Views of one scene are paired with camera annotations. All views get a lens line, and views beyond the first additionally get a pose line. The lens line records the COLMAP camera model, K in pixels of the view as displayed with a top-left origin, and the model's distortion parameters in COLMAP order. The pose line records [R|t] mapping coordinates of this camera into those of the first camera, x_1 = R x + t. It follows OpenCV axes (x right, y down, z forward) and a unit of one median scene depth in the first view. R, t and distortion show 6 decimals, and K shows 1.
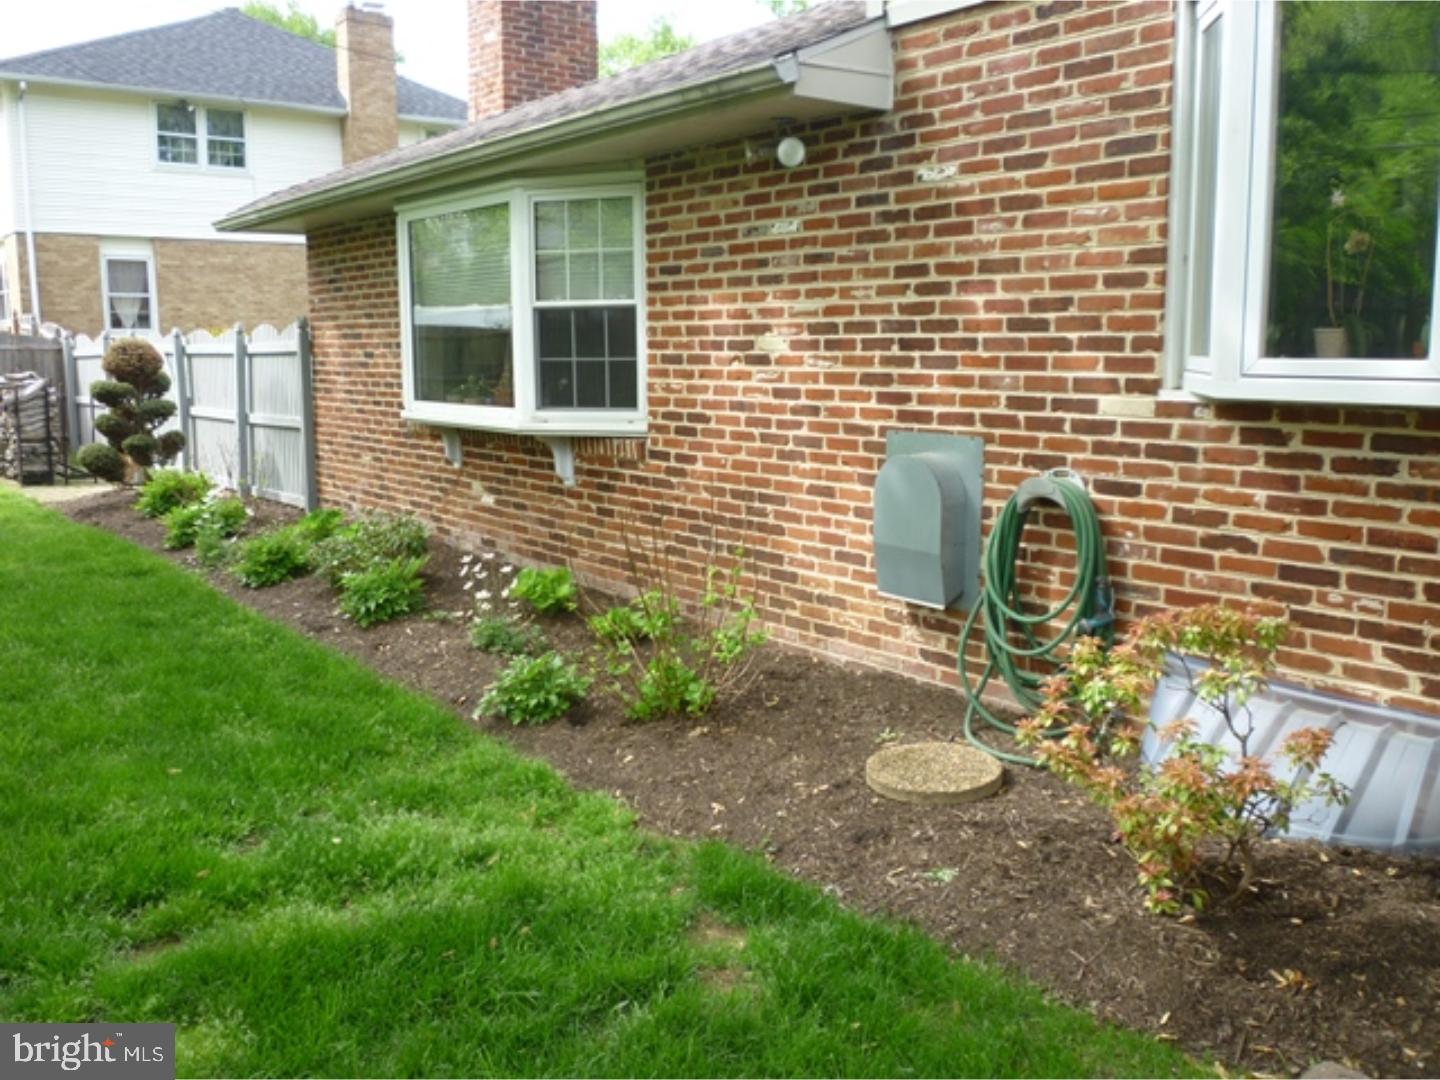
lens RADIAL K [[1278.8, 0, 717.7], [0, 1278.8, 541.8], [0, 0, 1]] dist [-0.032443, 0.040723]
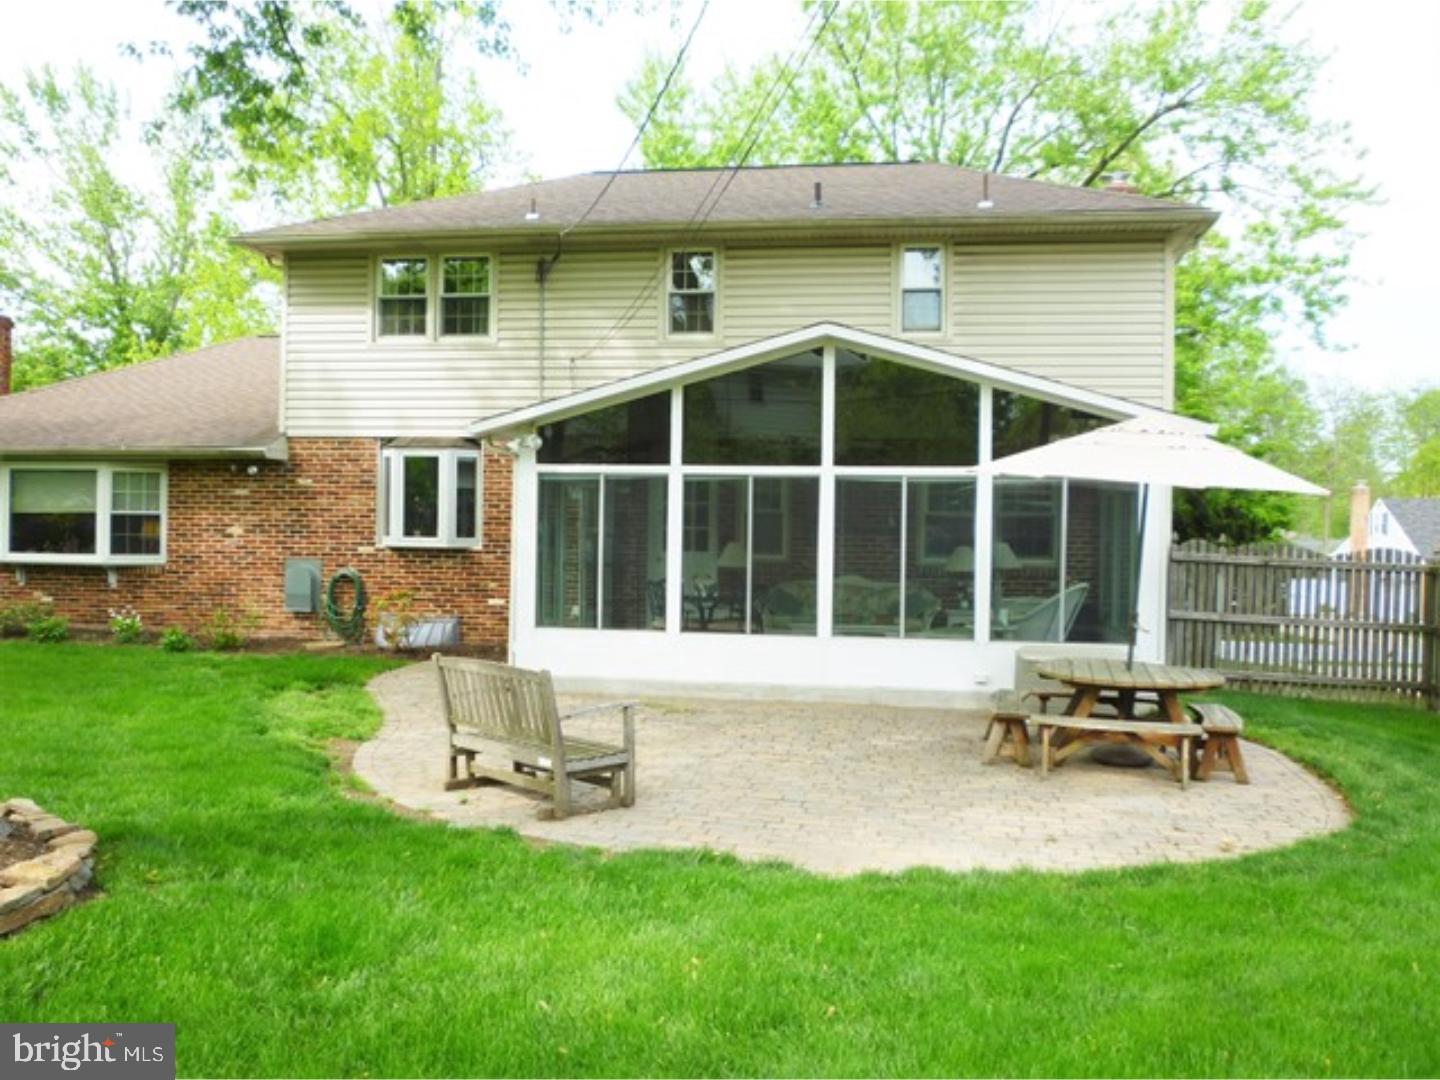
lens RADIAL K [[1278.8, 0, 717.8], [0, 1278.8, 544.8], [0, 0, 1]] dist [-0.032443, 0.040723]
pose [[0.752071, 0.015510, 0.658900, -1.172721], [0.081112, 0.989945, -0.115884, 0.340498], [-0.654072, 0.140598, 0.743251, -2.104088]]
